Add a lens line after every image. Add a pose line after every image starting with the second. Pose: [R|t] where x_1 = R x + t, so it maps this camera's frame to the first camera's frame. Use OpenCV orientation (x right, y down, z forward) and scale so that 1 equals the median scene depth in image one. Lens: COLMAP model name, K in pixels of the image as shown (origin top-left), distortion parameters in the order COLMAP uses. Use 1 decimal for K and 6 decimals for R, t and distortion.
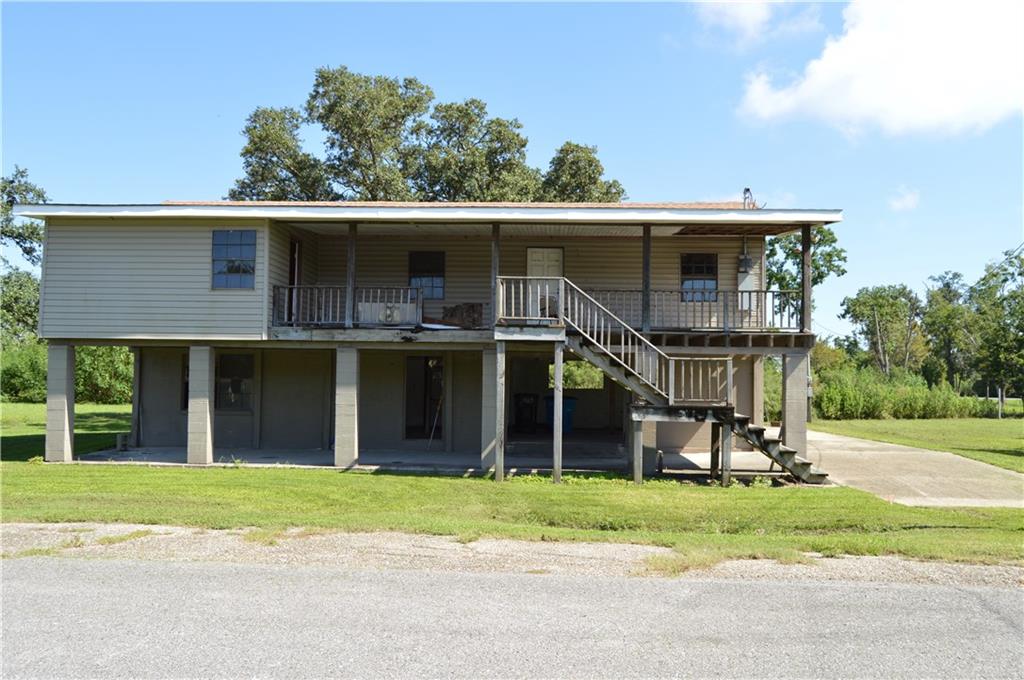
lens RADIAL K [[820.4, 0, 512.5], [0, 820.4, 341.7], [0, 0, 1]] dist [-0.011666, 0.020668]
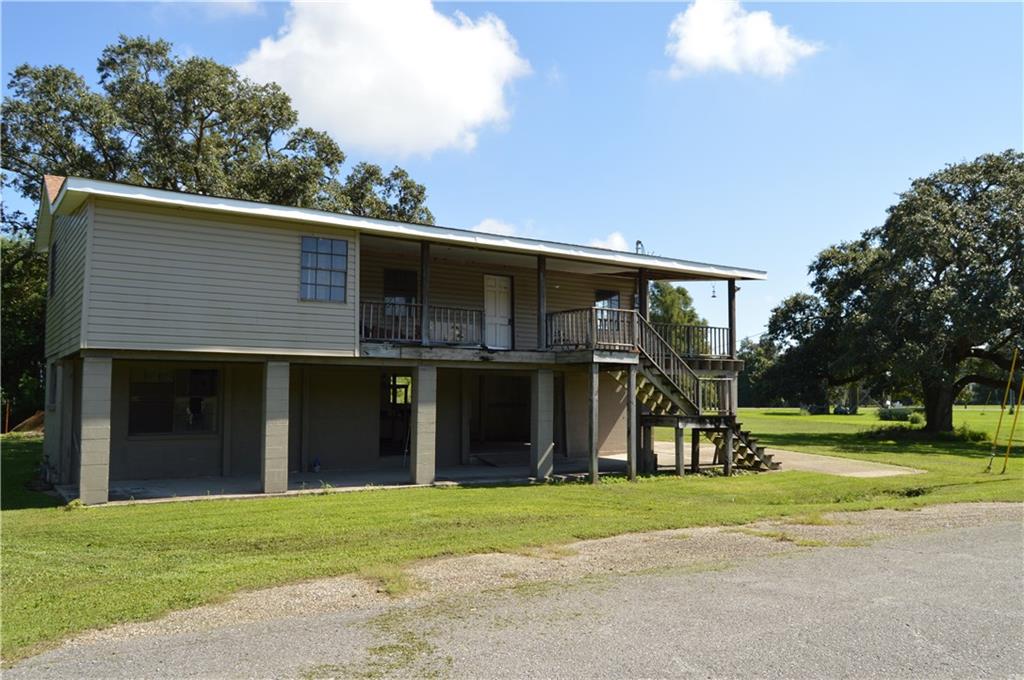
lens RADIAL K [[820.4, 0, 512.9], [0, 820.4, 339.8], [0, 0, 1]] dist [-0.011666, 0.020668]
pose [[0.808086, 0.032010, 0.588195, -0.715811], [-0.022910, 0.999475, -0.022918, -0.004137], [-0.588619, 0.005044, 0.808395, 0.121903]]
